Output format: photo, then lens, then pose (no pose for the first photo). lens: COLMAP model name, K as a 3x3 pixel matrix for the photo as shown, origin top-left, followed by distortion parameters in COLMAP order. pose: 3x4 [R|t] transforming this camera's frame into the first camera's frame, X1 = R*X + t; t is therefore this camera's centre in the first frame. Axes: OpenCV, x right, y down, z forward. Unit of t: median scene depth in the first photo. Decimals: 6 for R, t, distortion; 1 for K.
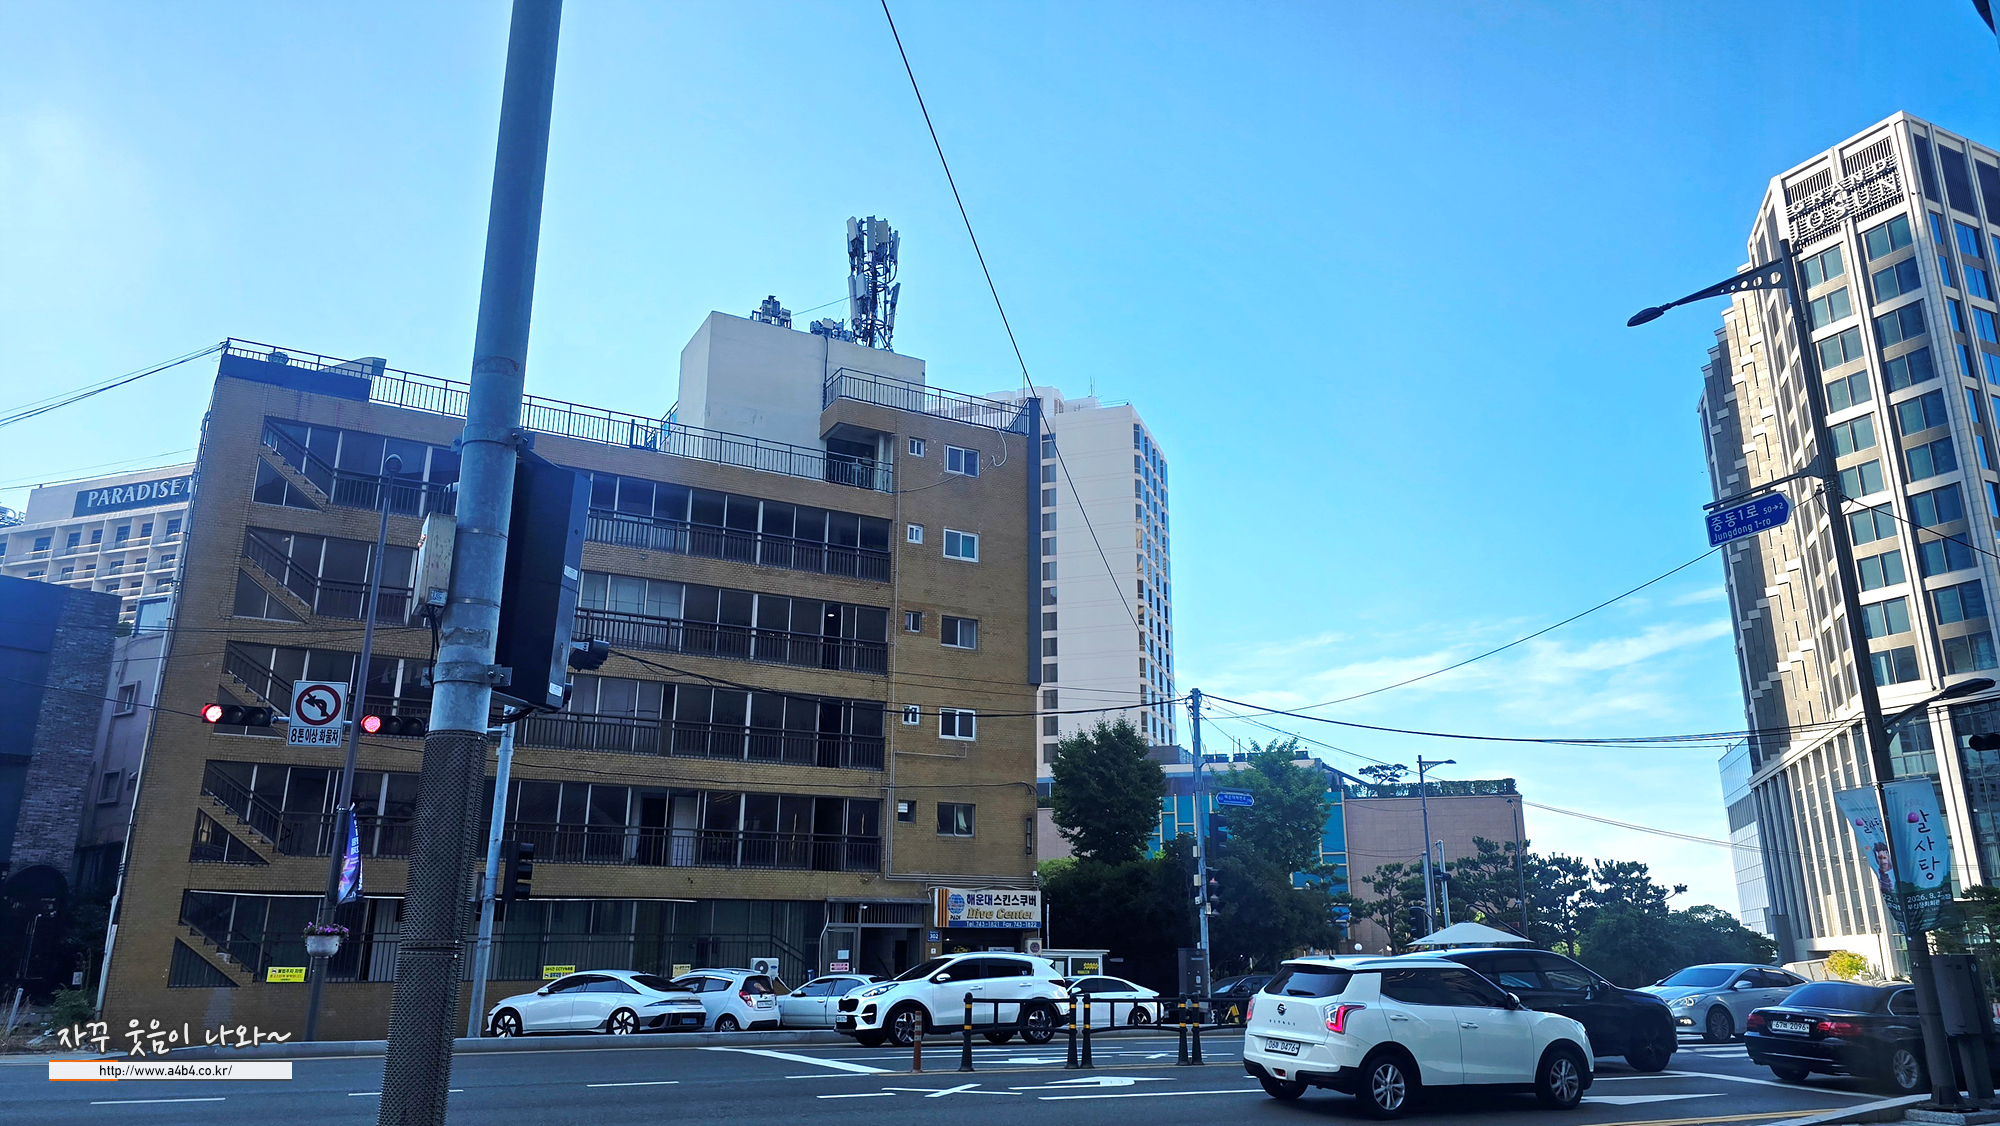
lens RADIAL K [[1346.7, 0, 1002.9], [0, 1346.7, 565.3], [0, 0, 1]] dist [0.006850, 0.000120]
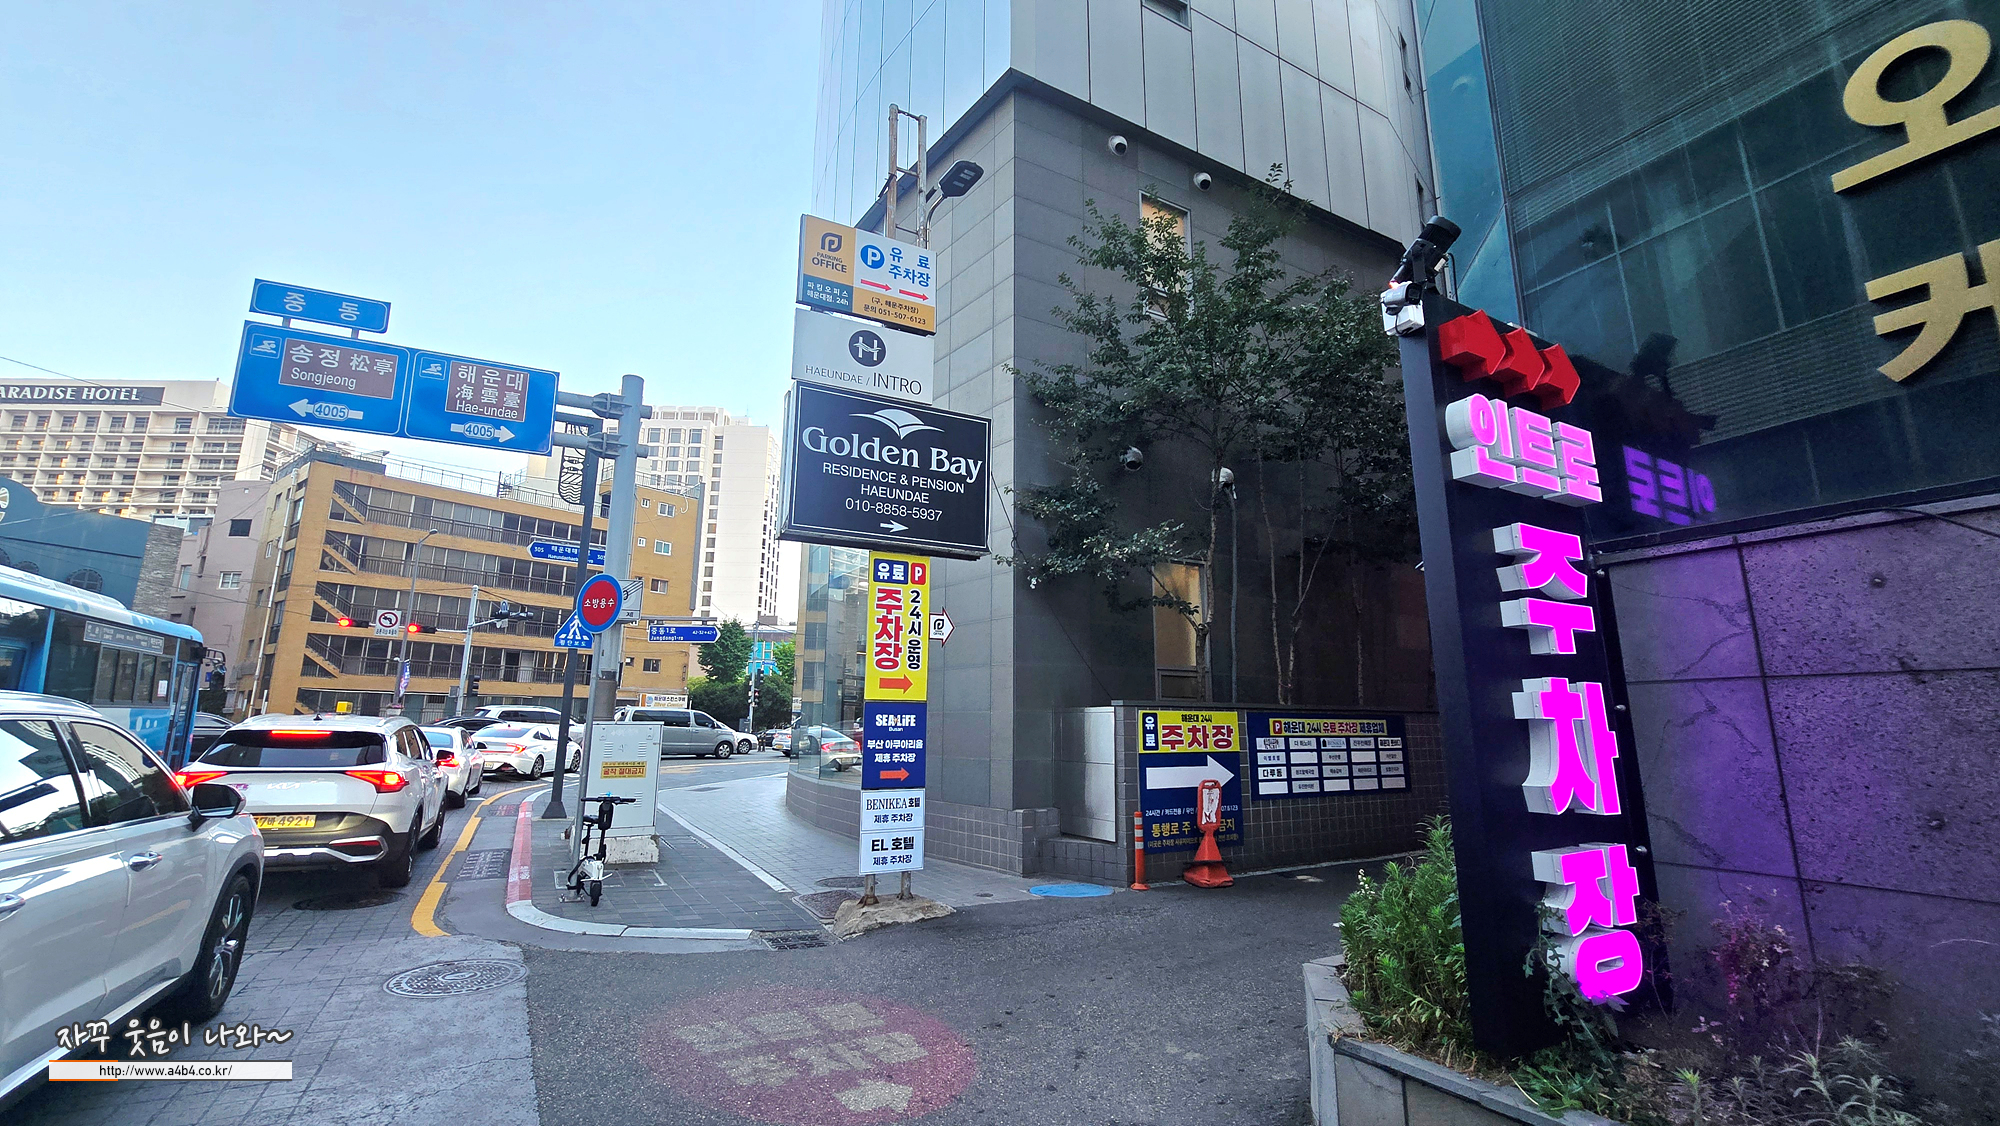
lens RADIAL K [[806.6, 0, 993.6], [0, 806.6, 565.7], [0, 0, 1]] dist [-0.003284, -0.000245]
pose [[0.930044, 0.081690, 0.358252, 0.003568], [-0.111056, 0.991870, 0.062137, -0.150002], [-0.350264, -0.097576, 0.931555, -0.553958]]
